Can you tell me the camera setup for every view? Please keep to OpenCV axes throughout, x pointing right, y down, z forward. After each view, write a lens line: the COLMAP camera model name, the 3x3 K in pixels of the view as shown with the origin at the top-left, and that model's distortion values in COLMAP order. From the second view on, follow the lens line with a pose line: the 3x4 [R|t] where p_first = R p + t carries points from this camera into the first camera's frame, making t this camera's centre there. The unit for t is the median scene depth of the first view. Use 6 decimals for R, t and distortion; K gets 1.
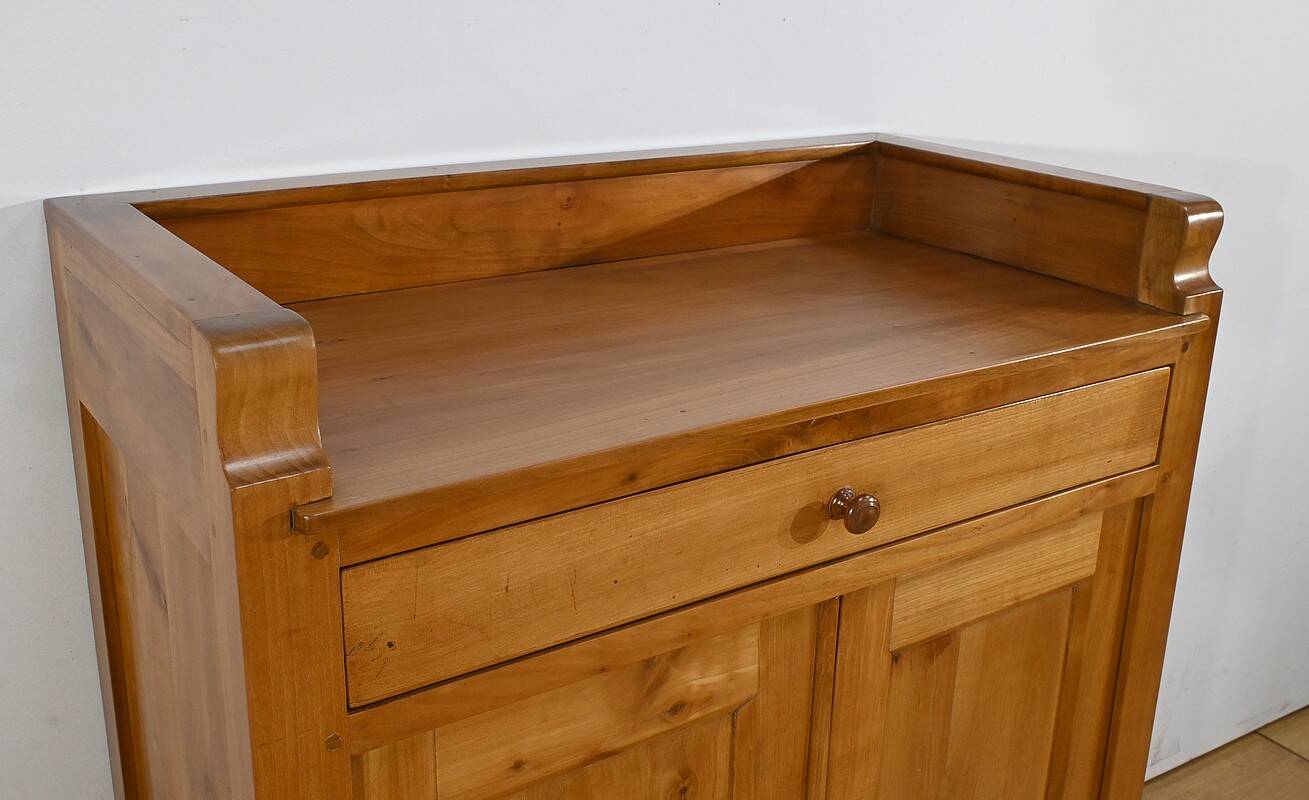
lens RADIAL K [[1293.8, 0, 638.9], [0, 1293.8, 369.9], [0, 0, 1]] dist [0.003012, 0.000000]
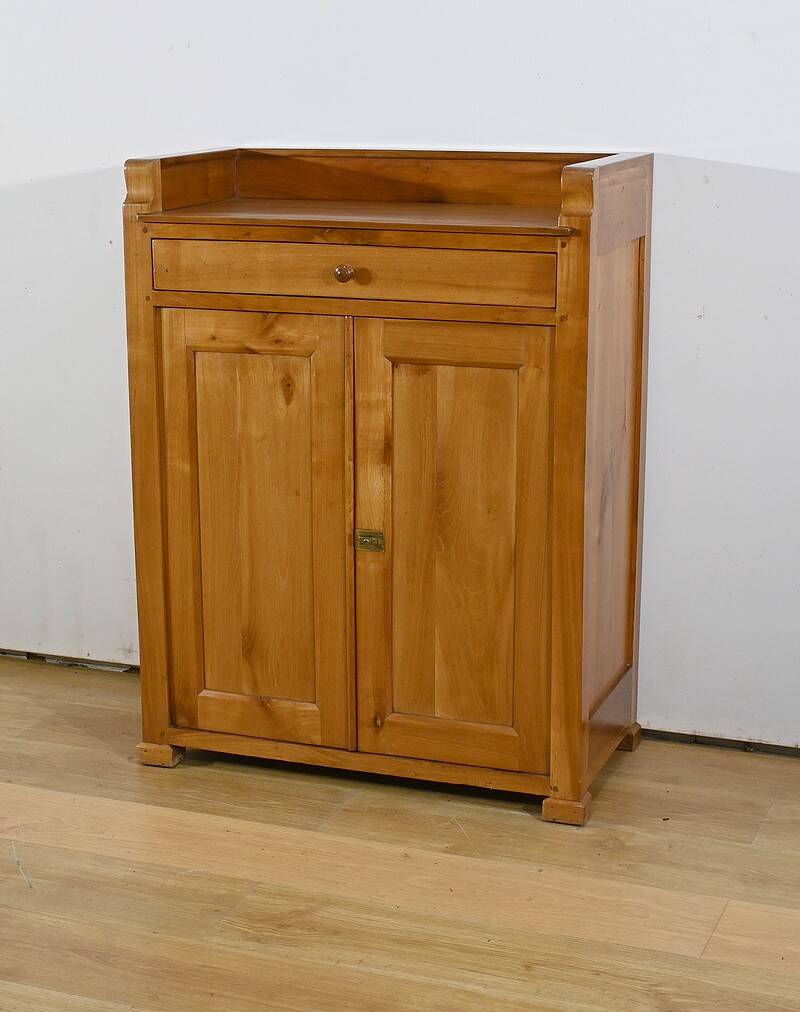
lens RADIAL K [[1863.8, 0, 400.2], [0, 1863.8, 512.2], [0, 0, 1]] dist [0.024992, 0.000000]
pose [[0.587332, 0.171574, -0.790951, 2.721618], [-0.235973, 0.971114, 0.035430, 0.350218], [0.774182, 0.165834, 0.610853, -0.863300]]
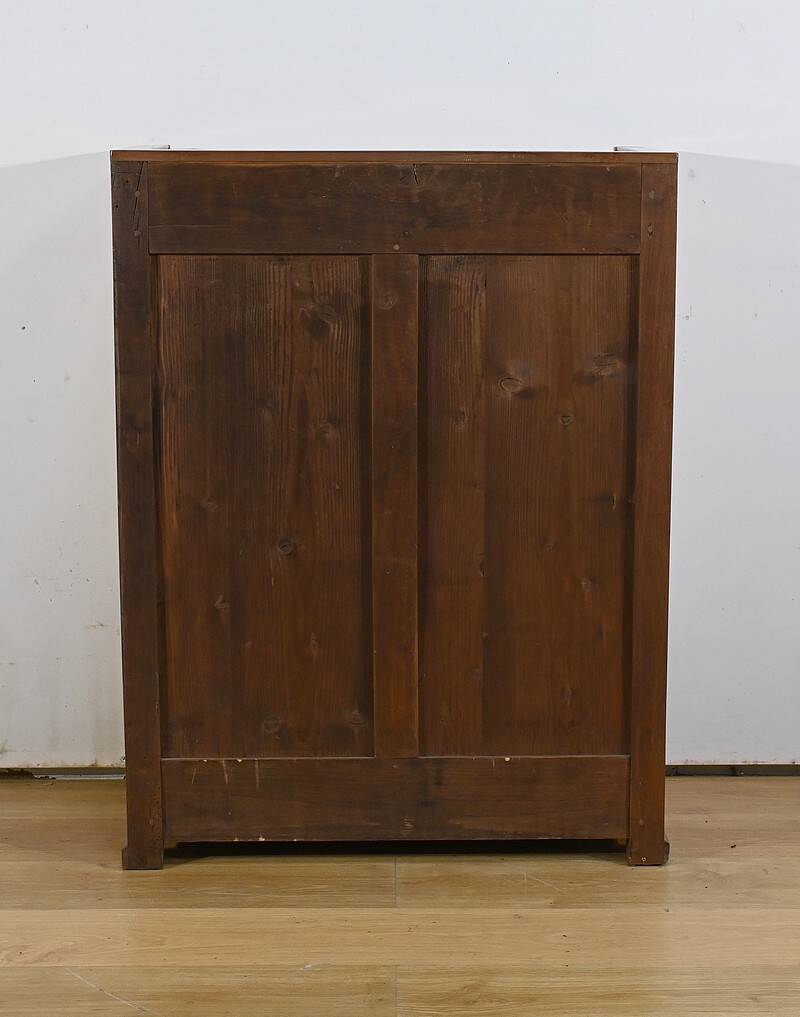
lens RADIAL K [[2137.5, 0, 458.1], [0, 2137.5, 505.4], [0, 0, 1]] dist [0.018996, 0.000000]
pose [[0.856520, 0.080561, -0.509787, 1.877502], [-0.149596, 0.984092, -0.095828, 0.724283], [0.493958, 0.158341, 0.854947, -1.718955]]
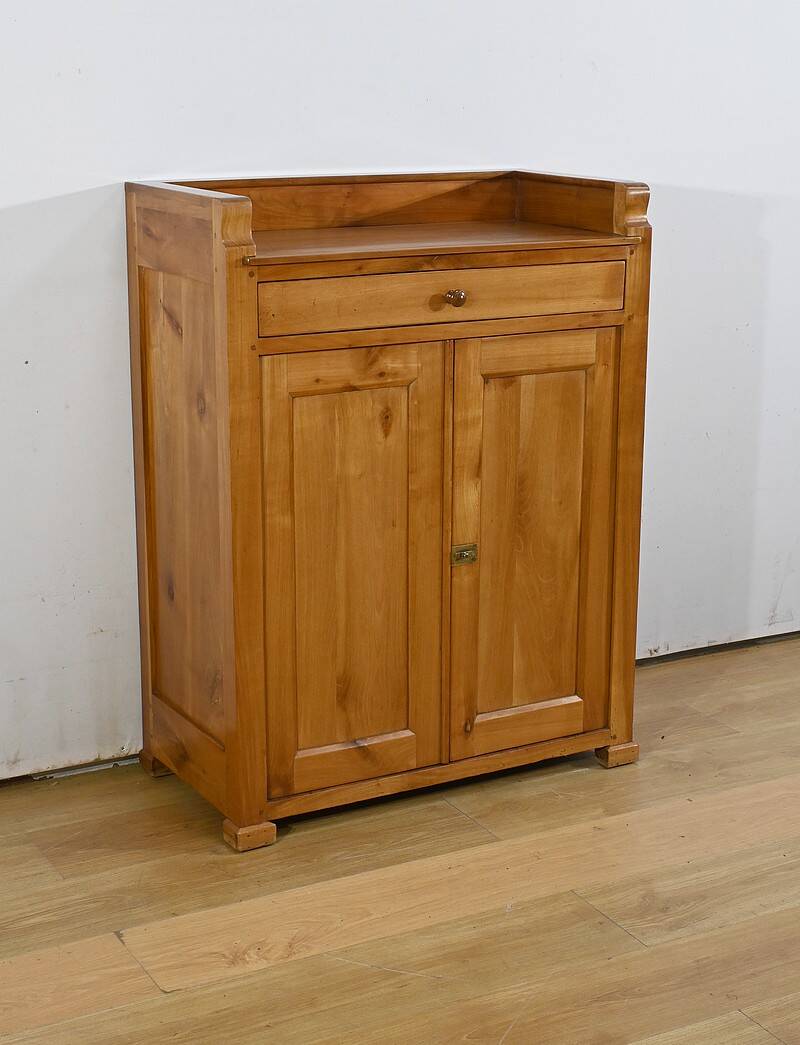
lens RADIAL K [[1766.4, 0, 369.6], [0, 1766.4, 503.6], [0, 0, 1]] dist [0.017930, 0.000000]
pose [[0.996206, 0.003681, -0.086947, 0.264634], [-0.009700, 0.997576, -0.068908, 0.651370], [0.086483, 0.069490, 0.993827, -2.070149]]
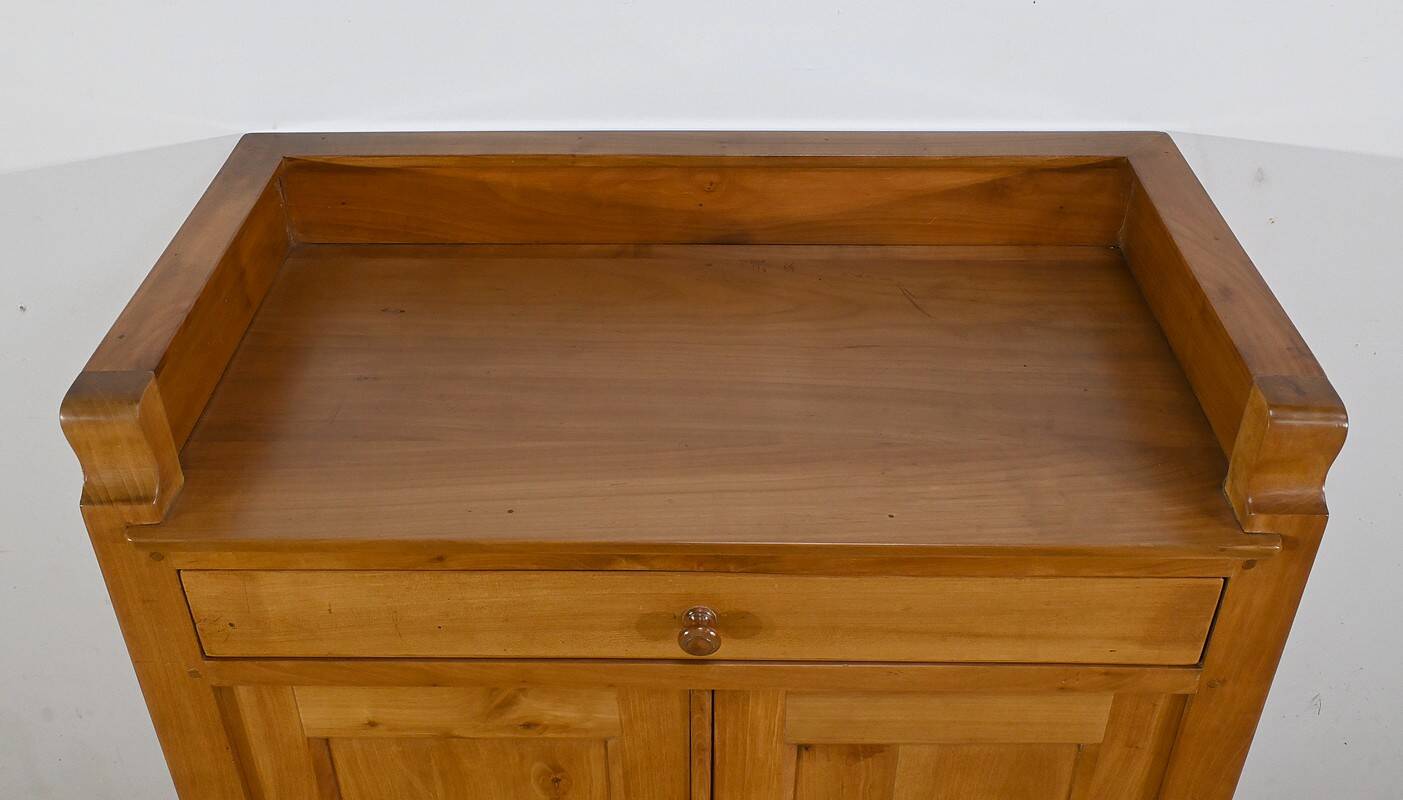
lens RADIAL K [[1300.1, 0, 696.3], [0, 1300.1, 324.1], [0, 0, 1]] dist [-0.005978, 0.000000]
pose [[0.824098, 0.286844, -0.488449, 0.529976], [-0.151920, 0.942636, 0.297251, -0.377883], [0.545694, -0.170759, 0.820402, 0.178443]]
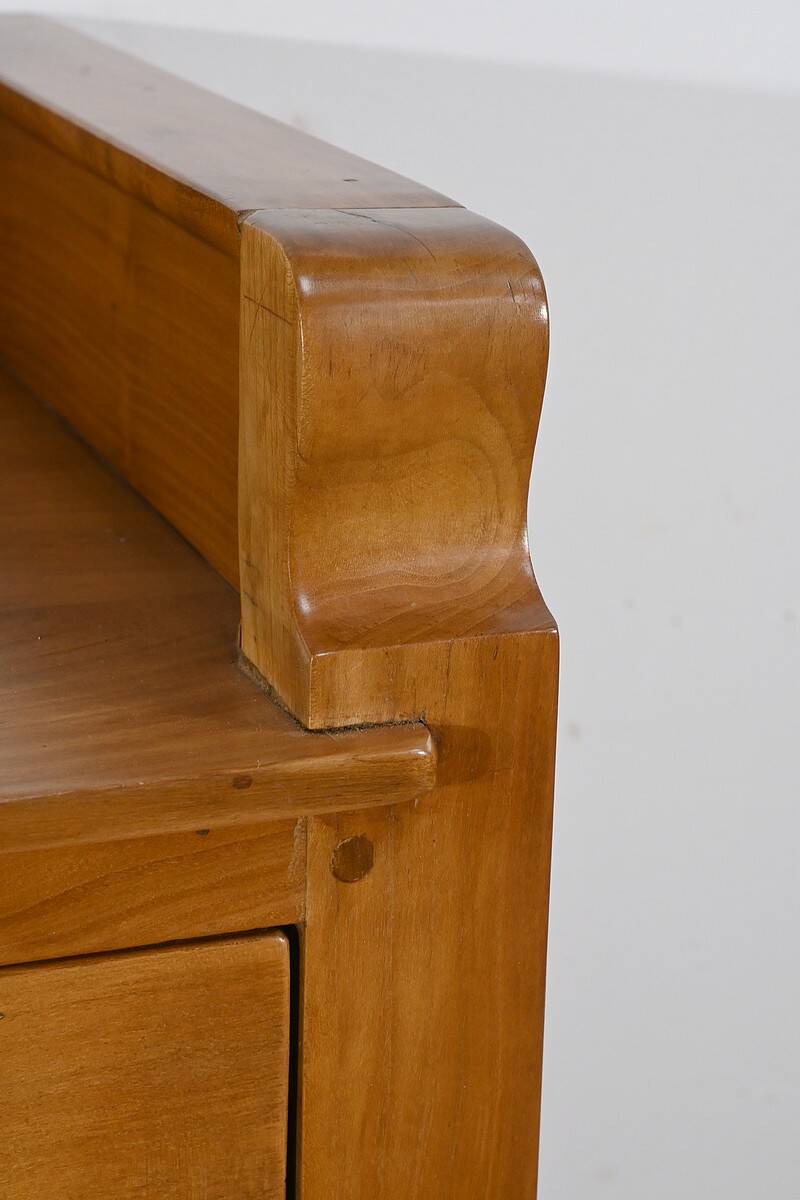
lens RADIAL K [[2304.2, 0, 400.7], [0, 2304.2, 597.9], [0, 0, 1]] dist [0.103053, 0.000000]
pose [[0.980692, 0.065768, -0.184166, 0.545510], [-0.064126, 0.997831, 0.014860, -0.078177], [0.184744, -0.002763, 0.982783, 0.630193]]
